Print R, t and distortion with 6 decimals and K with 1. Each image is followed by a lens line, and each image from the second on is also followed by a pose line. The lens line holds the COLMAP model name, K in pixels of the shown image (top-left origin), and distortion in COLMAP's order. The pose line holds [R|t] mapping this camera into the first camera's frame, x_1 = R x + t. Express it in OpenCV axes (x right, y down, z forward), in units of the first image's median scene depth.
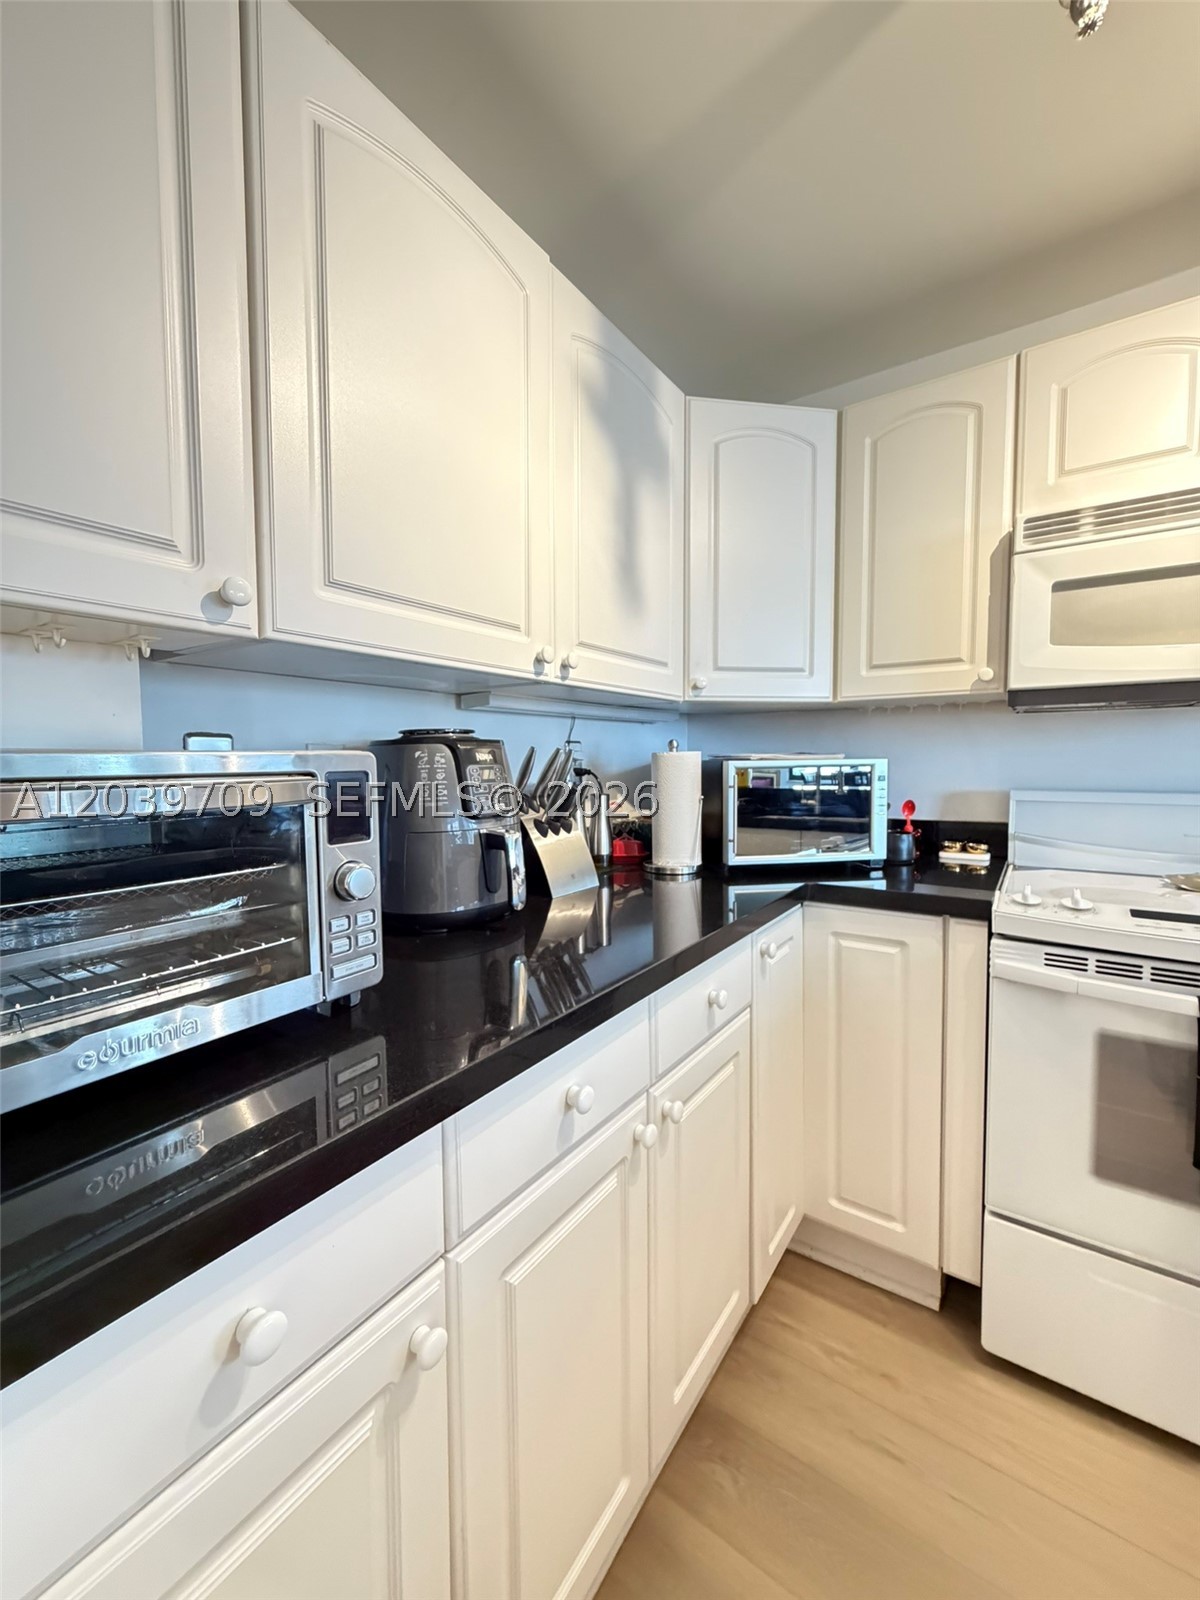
lens RADIAL K [[640.0, 0, 605.9], [0, 640.0, 795.8], [0, 0, 1]] dist [-0.000608, -0.000392]
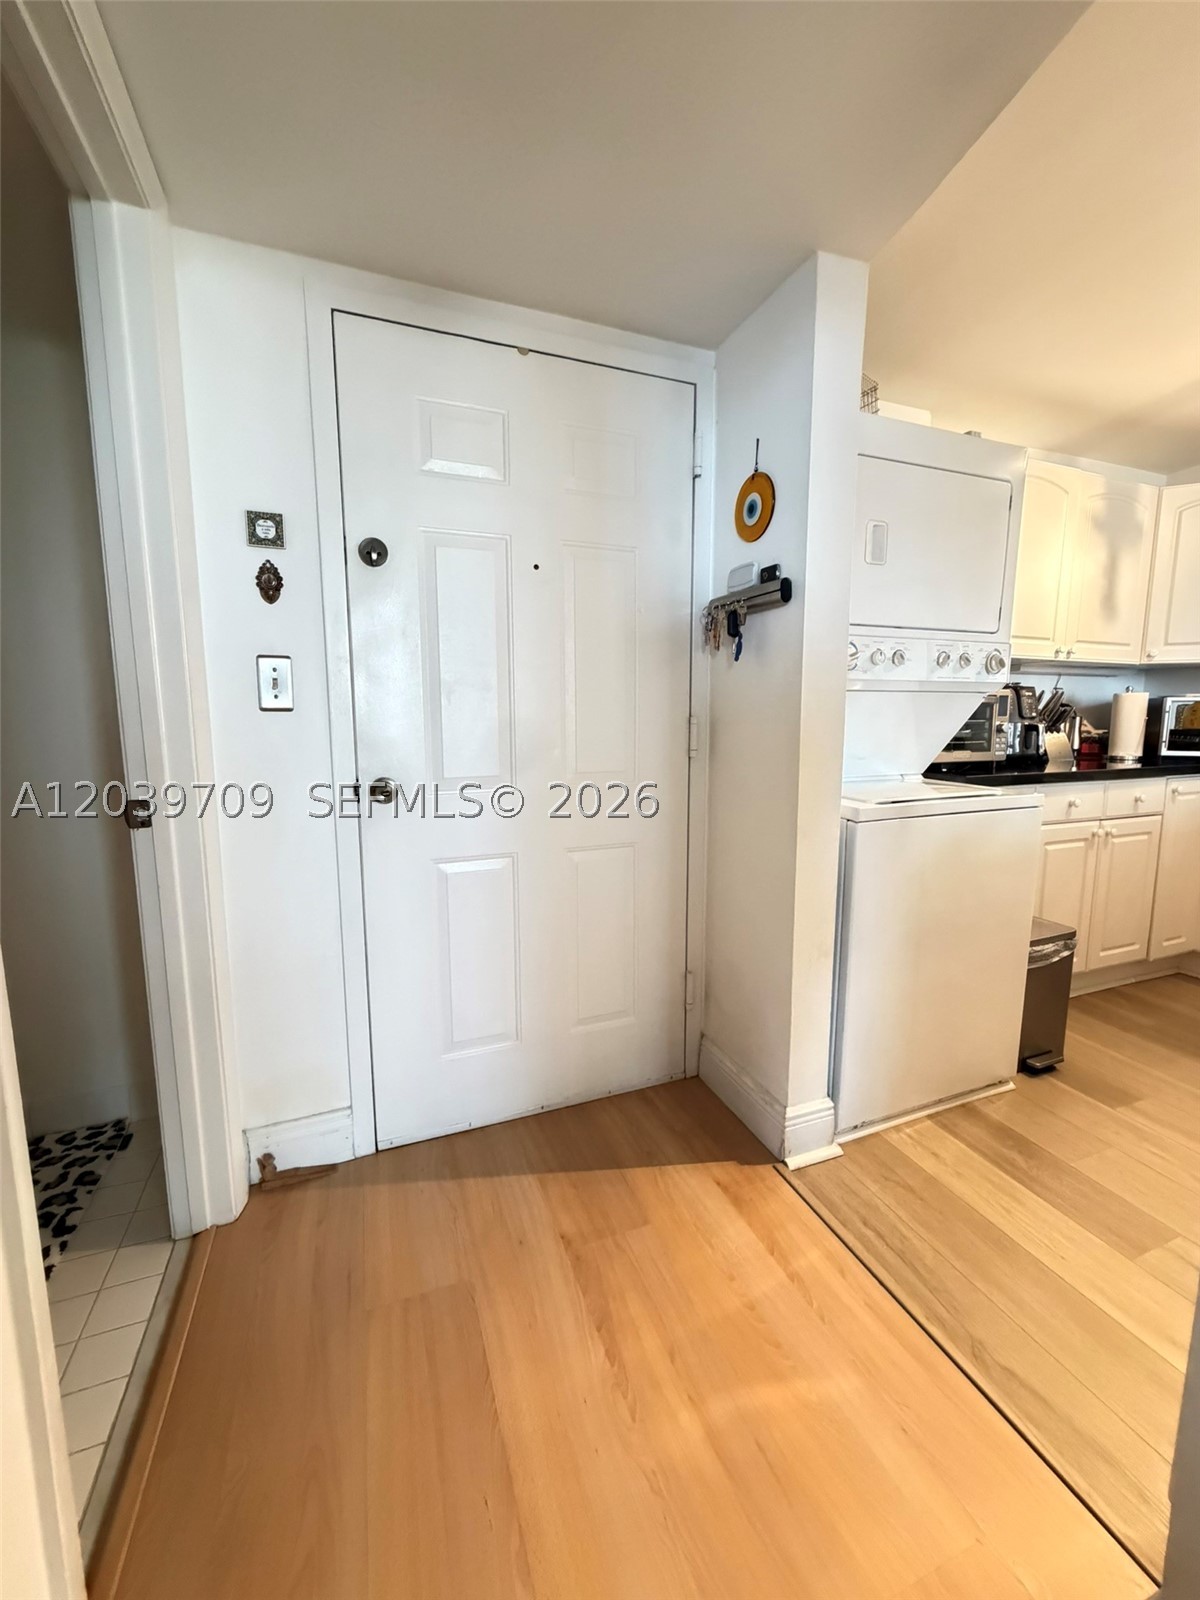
lens RADIAL K [[640.0, 0, 604.4], [0, 640.0, 796.0], [0, 0, 1]] dist [-0.000608, -0.000392]
pose [[0.832118, 0.077830, -0.549111, -0.131460], [-0.039096, 0.995873, 0.081907, 0.152197], [0.553219, -0.046688, 0.831726, -1.552692]]
